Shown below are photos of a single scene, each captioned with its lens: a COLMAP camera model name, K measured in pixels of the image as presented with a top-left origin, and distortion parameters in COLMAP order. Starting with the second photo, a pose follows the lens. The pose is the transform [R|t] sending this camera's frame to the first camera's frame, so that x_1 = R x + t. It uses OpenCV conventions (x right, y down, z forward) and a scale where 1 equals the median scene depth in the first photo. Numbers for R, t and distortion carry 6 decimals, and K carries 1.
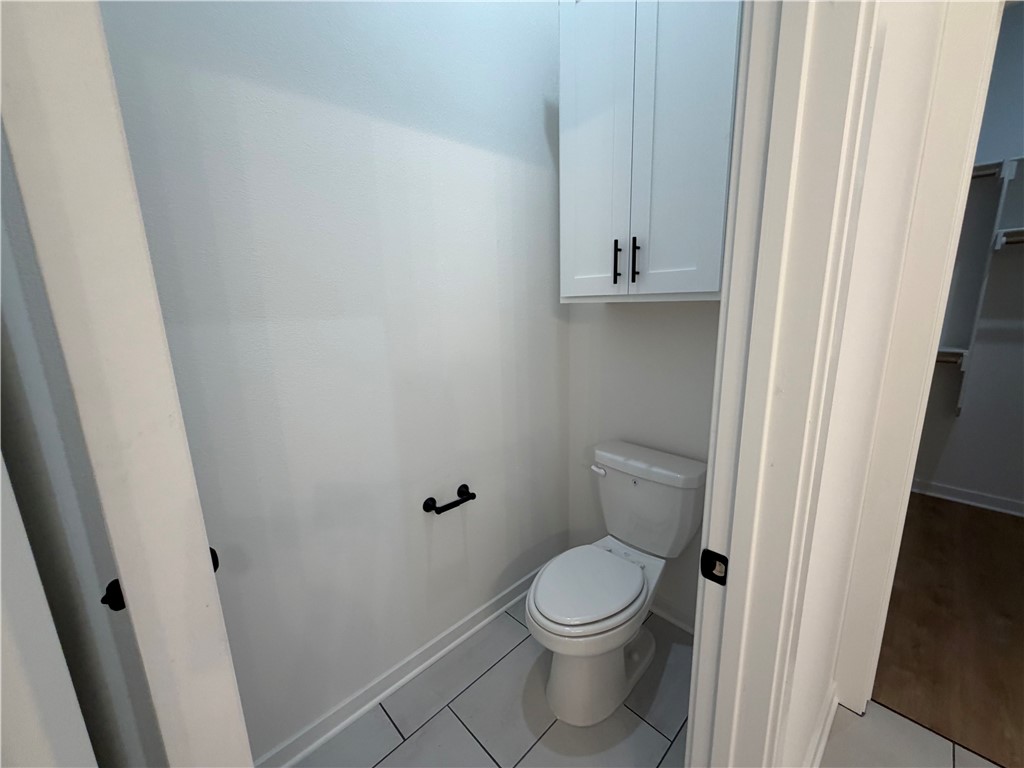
lens RADIAL K [[408.2, 0, 505.5], [0, 408.2, 378.8], [0, 0, 1]] dist [-0.002274, 0.000693]
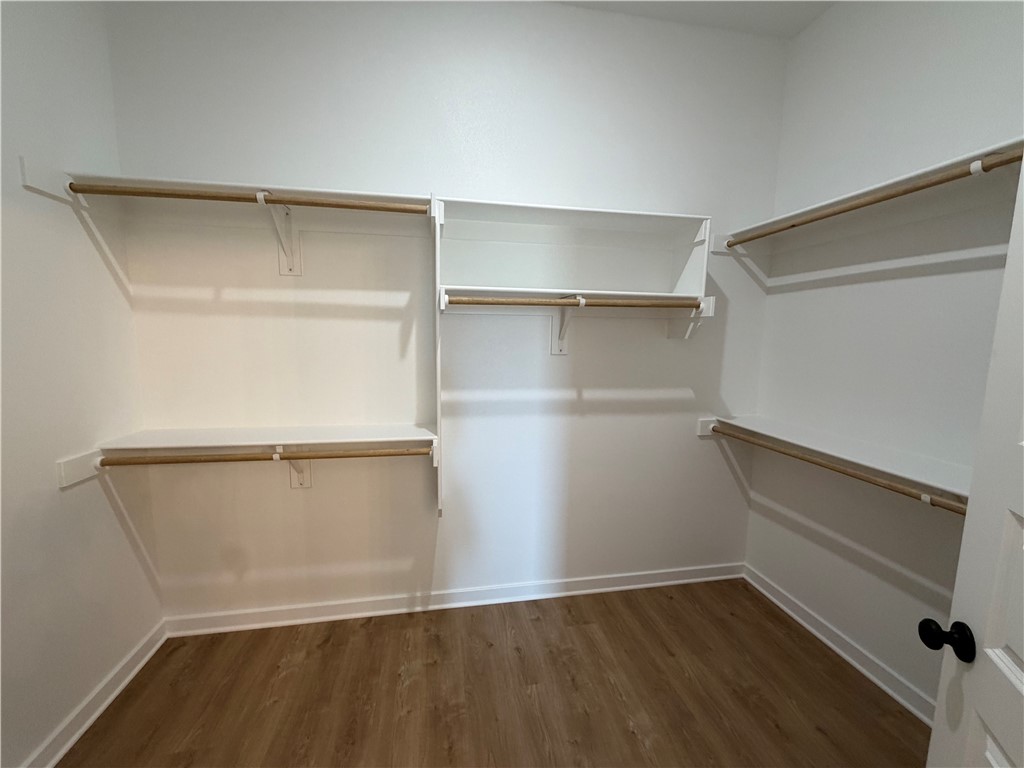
lens RADIAL K [[408.2, 0, 509.2], [0, 408.2, 387.2], [0, 0, 1]] dist [-0.002274, 0.000693]
pose [[0.524579, -0.086144, 0.846992, 0.604495], [0.144060, 0.989503, 0.011416, -0.162712], [-0.839085, 0.116029, 0.531483, 0.499412]]
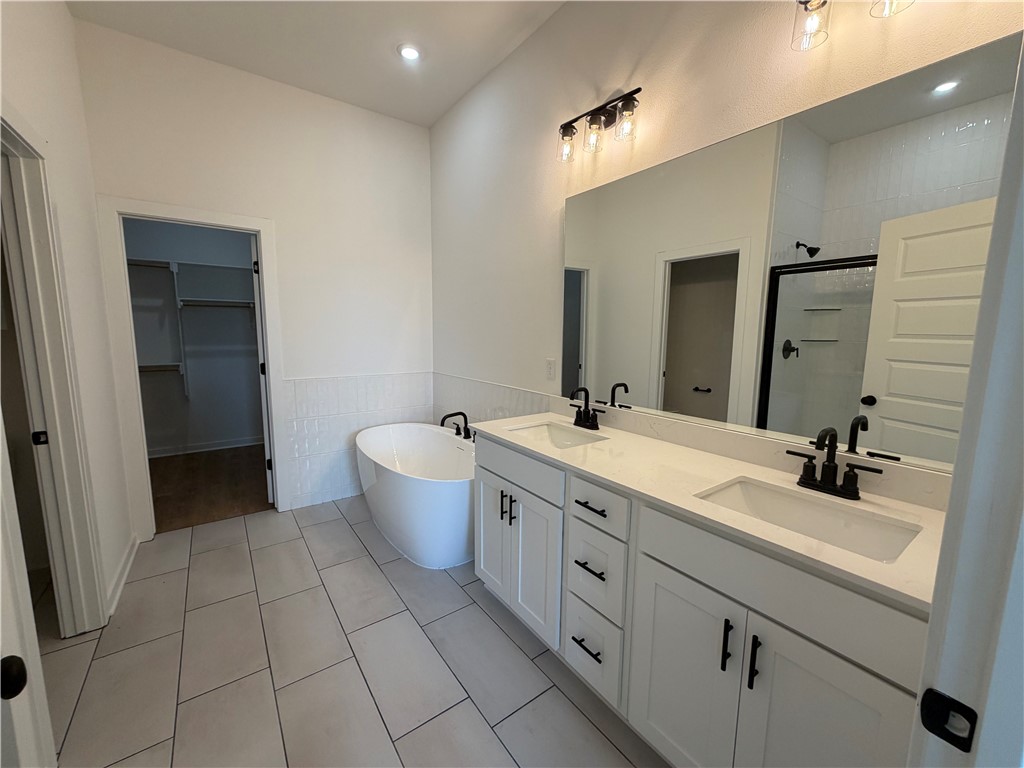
lens RADIAL K [[408.2, 0, 526.0], [0, 408.2, 383.5], [0, 0, 1]] dist [-0.002274, 0.000693]
pose [[0.106705, -0.105929, 0.988632, -0.519102], [0.184367, 0.979174, 0.085017, 0.156988], [-0.977048, 0.173199, 0.124012, -0.734728]]
